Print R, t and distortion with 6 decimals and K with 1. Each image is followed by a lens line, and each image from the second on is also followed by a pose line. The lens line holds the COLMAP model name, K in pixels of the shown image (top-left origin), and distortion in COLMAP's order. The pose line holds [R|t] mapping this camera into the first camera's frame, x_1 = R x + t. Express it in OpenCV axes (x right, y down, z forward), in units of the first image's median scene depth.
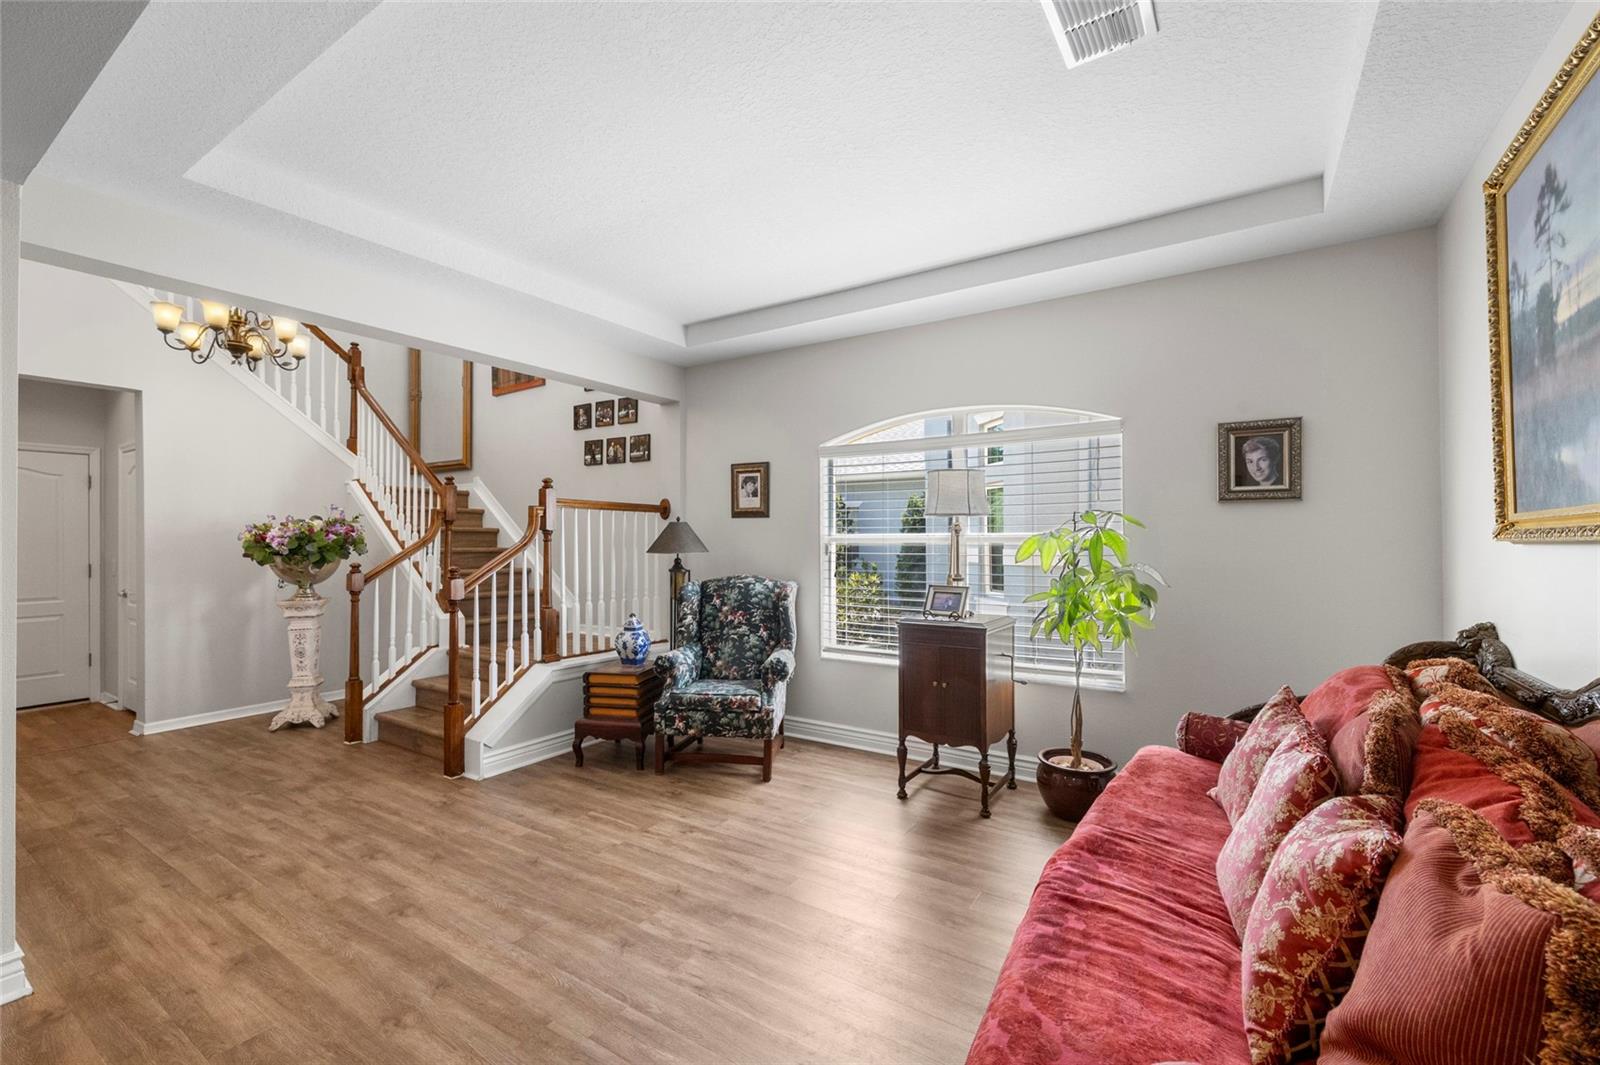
lens RADIAL K [[672.0, 0, 801.2], [0, 672.0, 535.4], [0, 0, 1]] dist [0.002175, -0.000015]
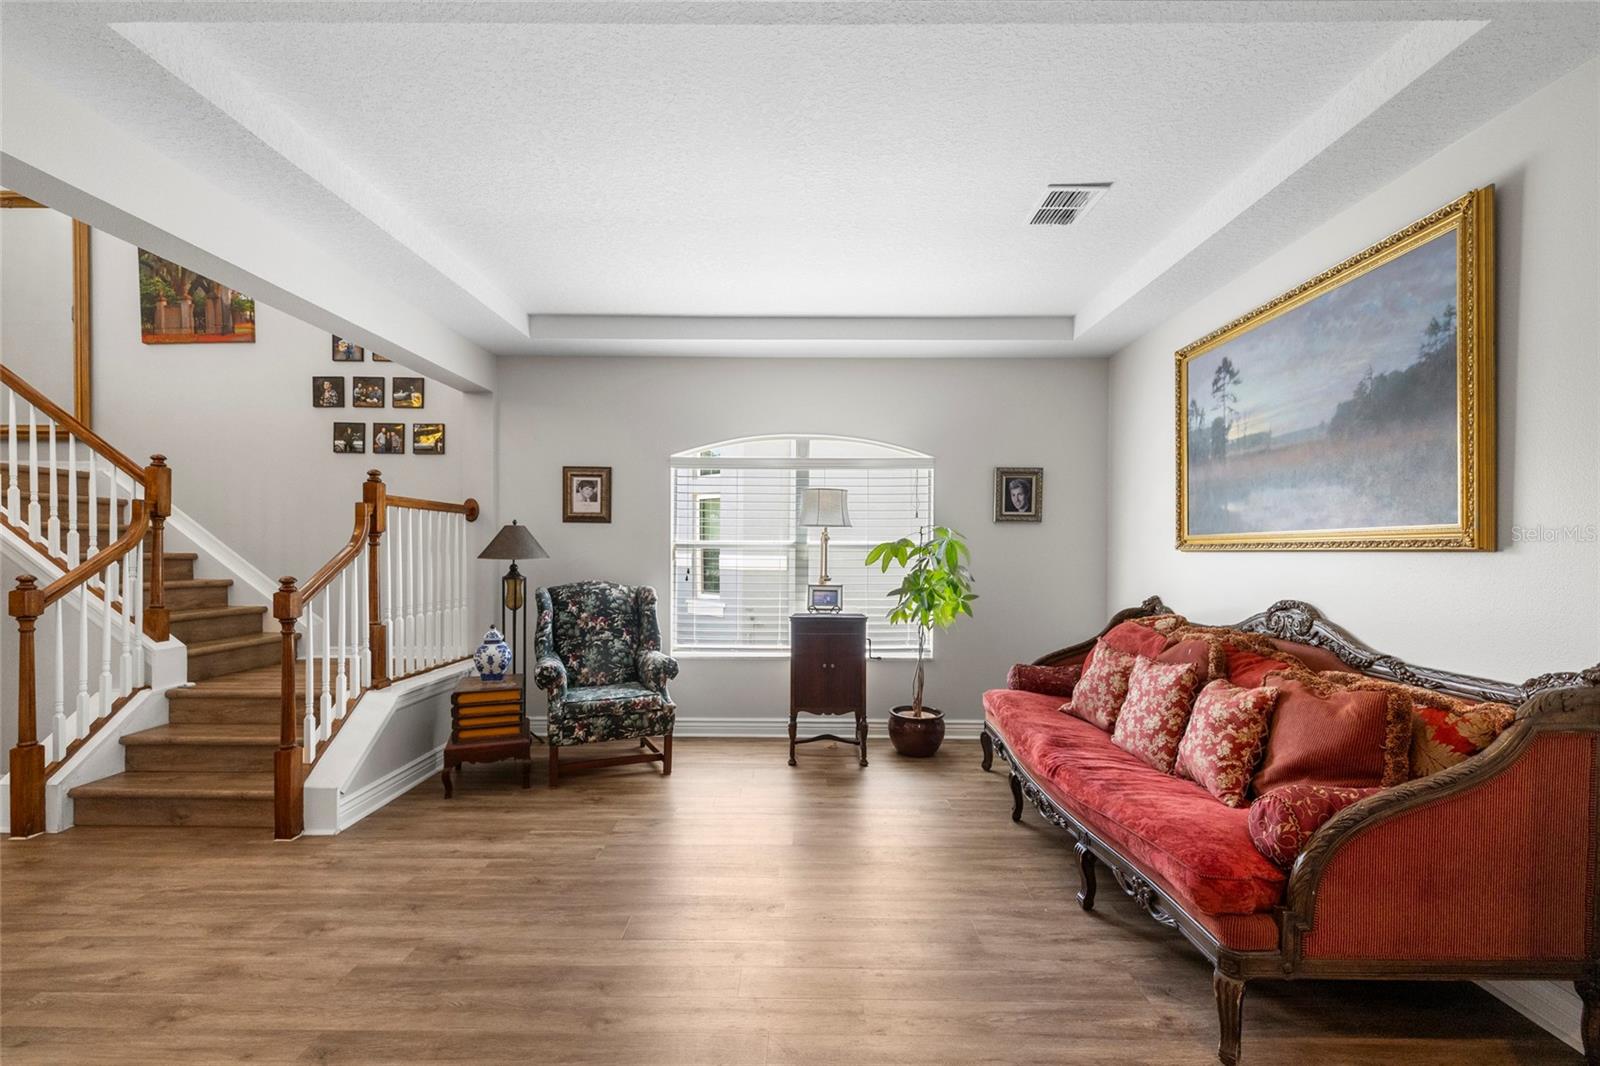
lens RADIAL K [[672.0, 0, 801.0], [0, 672.0, 561.6], [0, 0, 1]] dist [0.002175, -0.000015]
pose [[0.841903, -0.005524, 0.539601, -0.425724], [-0.010825, 0.999573, 0.027123, 0.000595], [-0.539521, -0.028677, 0.841484, 0.004192]]
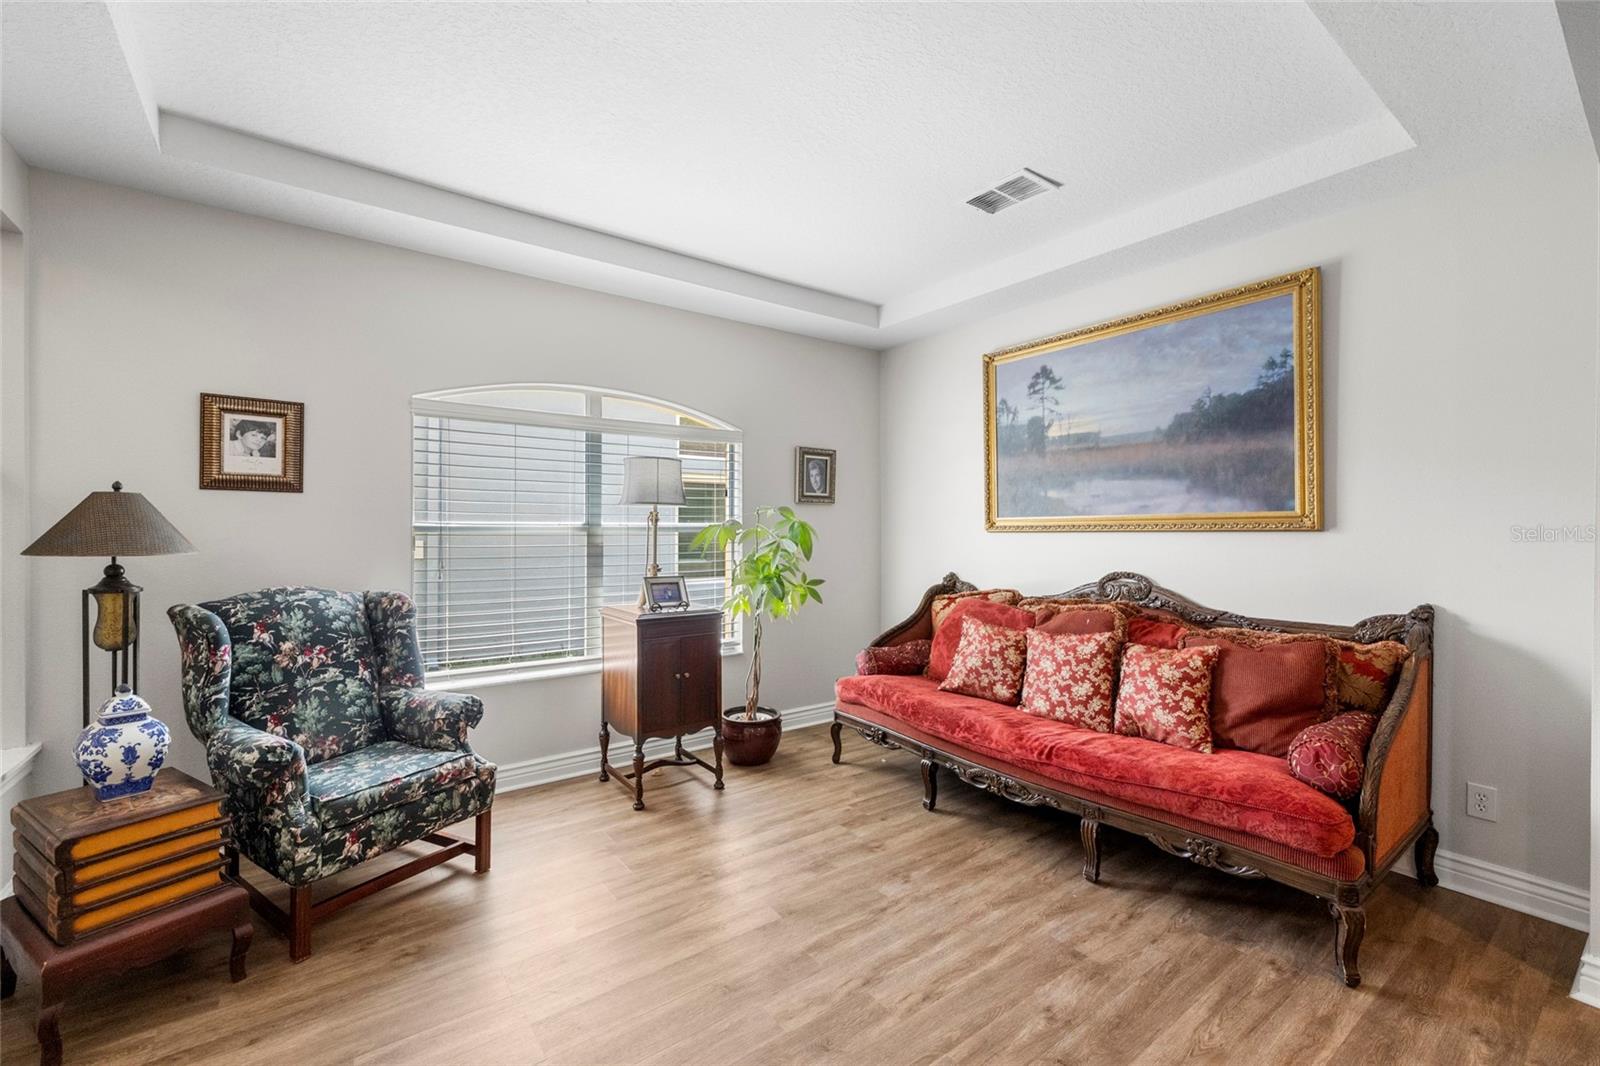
lens RADIAL K [[672.0, 0, 787.1], [0, 672.0, 531.7], [0, 0, 1]] dist [0.002175, -0.000015]
pose [[0.355627, -0.001566, 0.934627, -0.572694], [-0.008587, 0.999951, 0.004943, 0.003079], [-0.934588, -0.009783, 0.355596, 0.435757]]
